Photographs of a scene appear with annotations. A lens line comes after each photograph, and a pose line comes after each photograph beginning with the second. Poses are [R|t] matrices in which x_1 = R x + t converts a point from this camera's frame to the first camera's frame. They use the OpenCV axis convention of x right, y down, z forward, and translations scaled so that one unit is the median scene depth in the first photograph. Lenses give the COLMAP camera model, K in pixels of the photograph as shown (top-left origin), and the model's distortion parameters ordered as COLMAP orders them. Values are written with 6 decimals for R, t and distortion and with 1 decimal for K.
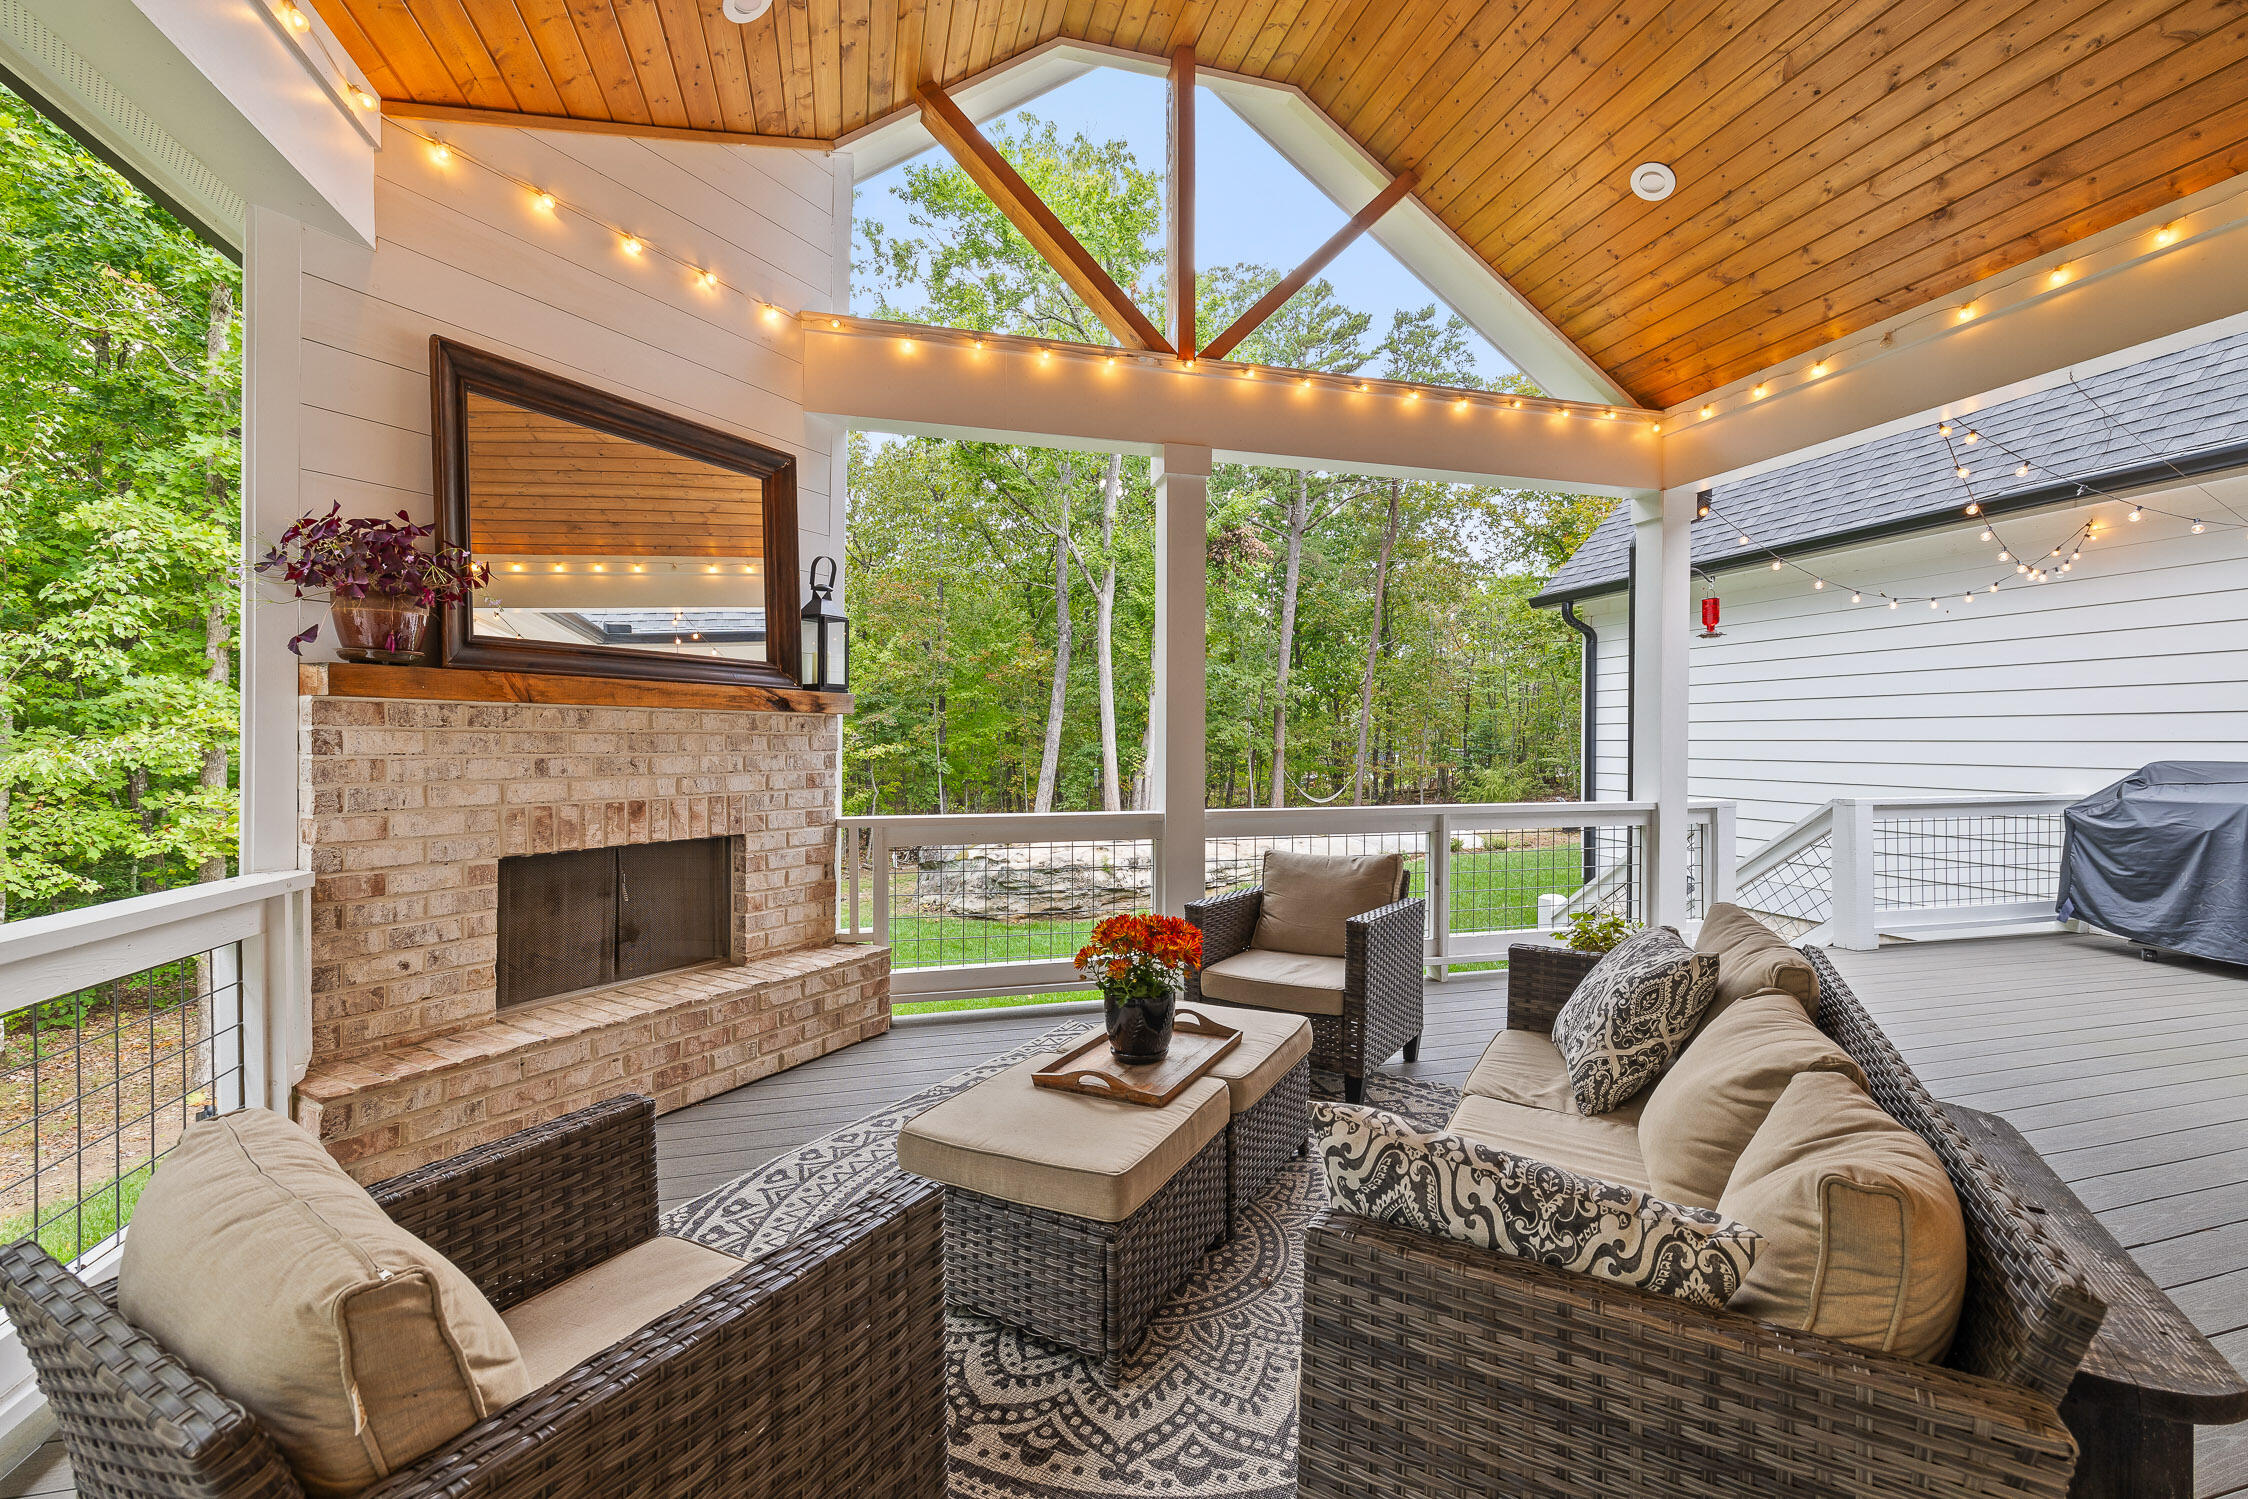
lens RADIAL K [[969.5, 0, 1125.7], [0, 969.5, 752.7], [0, 0, 1]] dist [0.001058, 0.000108]
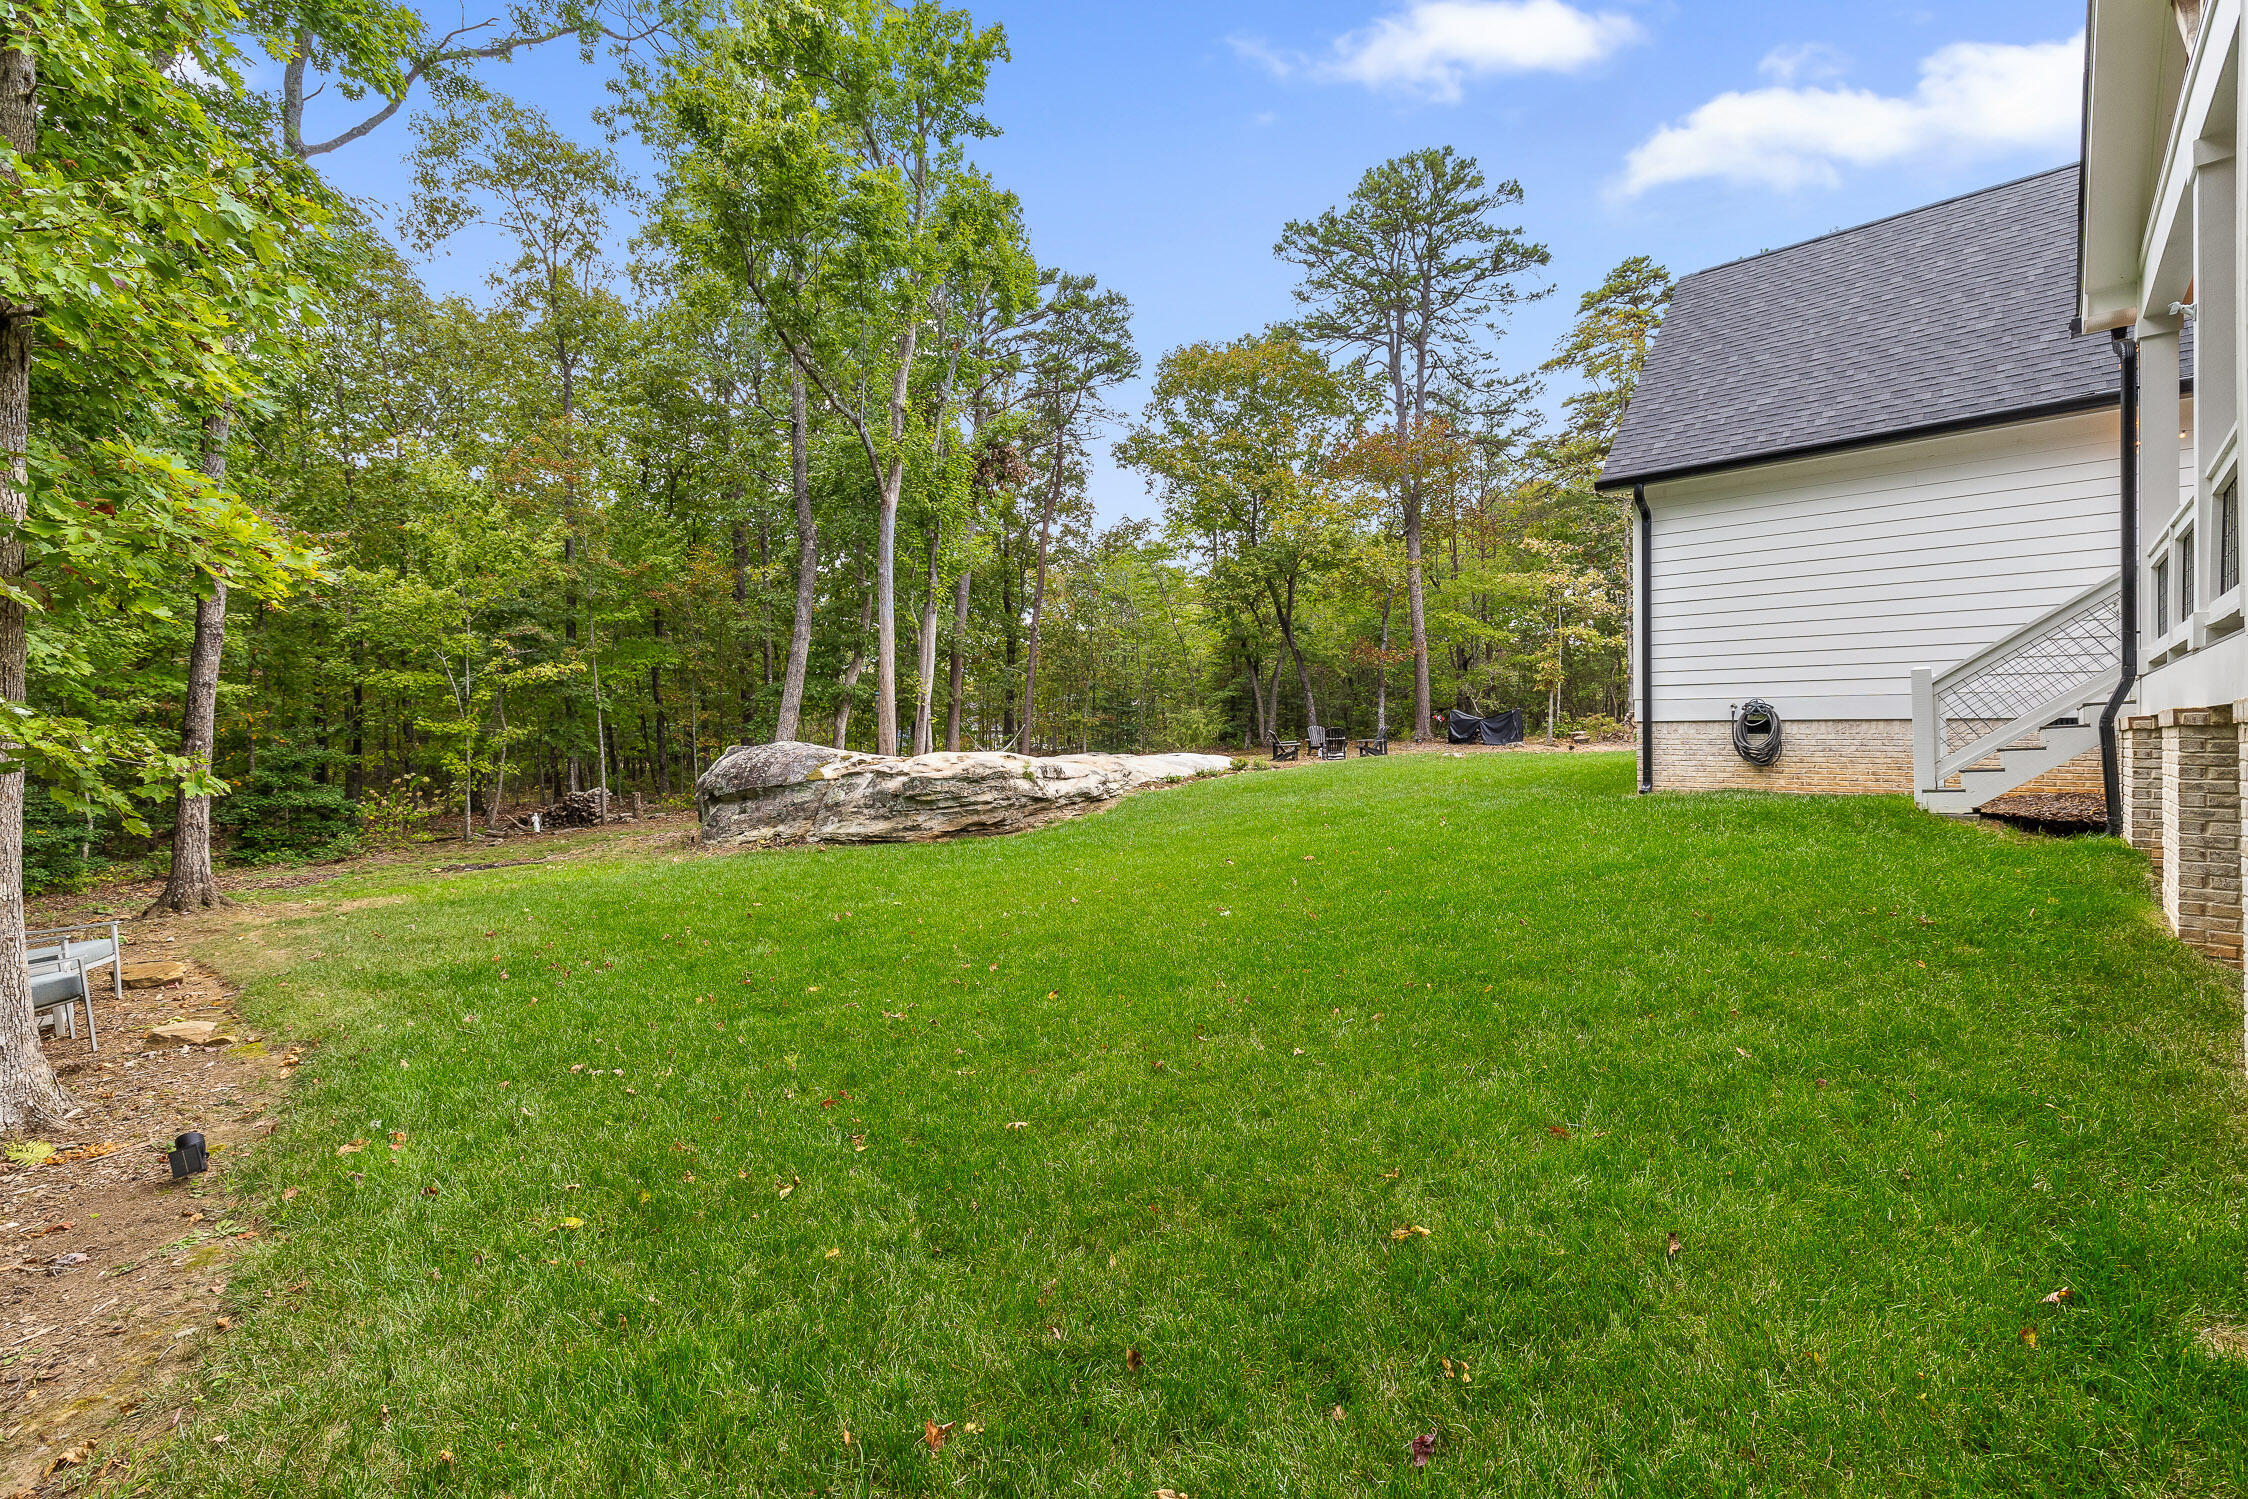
lens RADIAL K [[969.5, 0, 1119.6], [0, 969.5, 742.3], [0, 0, 1]] dist [0.001058, 0.000108]
pose [[0.852471, -0.006588, 0.522732, -0.363857], [0.009561, 0.999950, -0.002990, 0.080451], [-0.522686, 0.007546, 0.852492, 0.168257]]
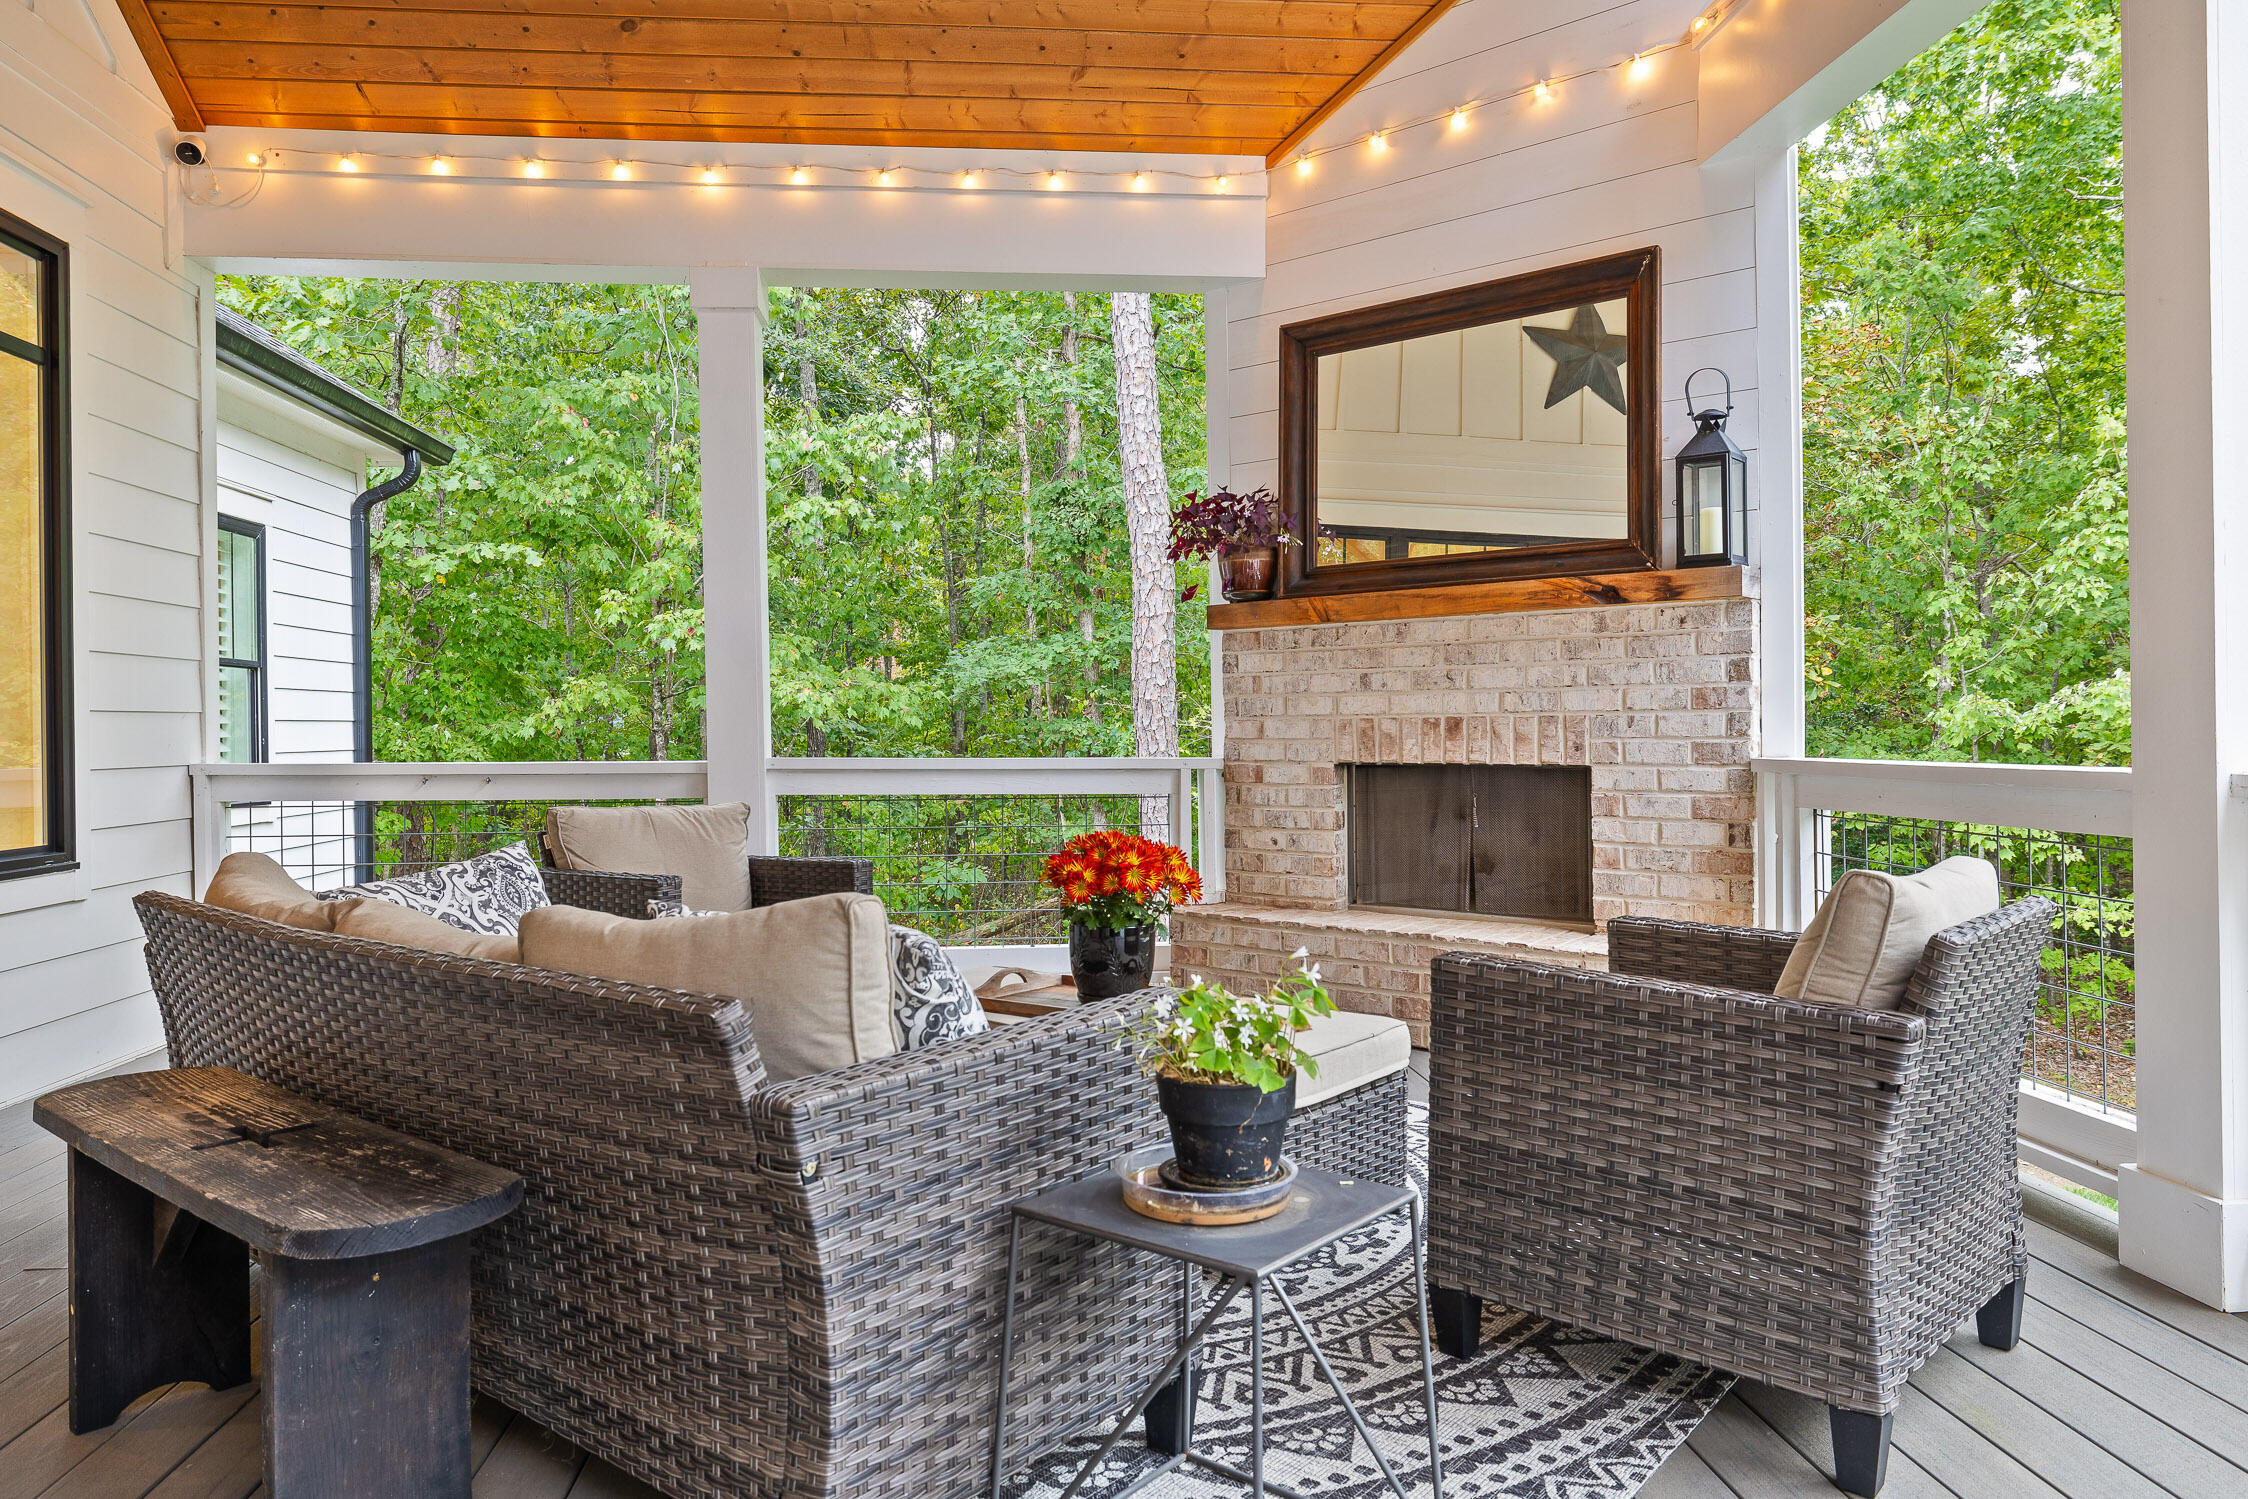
lens RADIAL K [[1498.9, 0, 1120.7], [0, 1498.9, 741.3], [0, 0, 1]] dist [0.004684, 0.001486]
pose [[-0.194751, 0.005458, -0.980838, 1.065978], [-0.003777, 0.999973, 0.006314, 0.071681], [0.980845, 0.004935, -0.194725, 1.065070]]
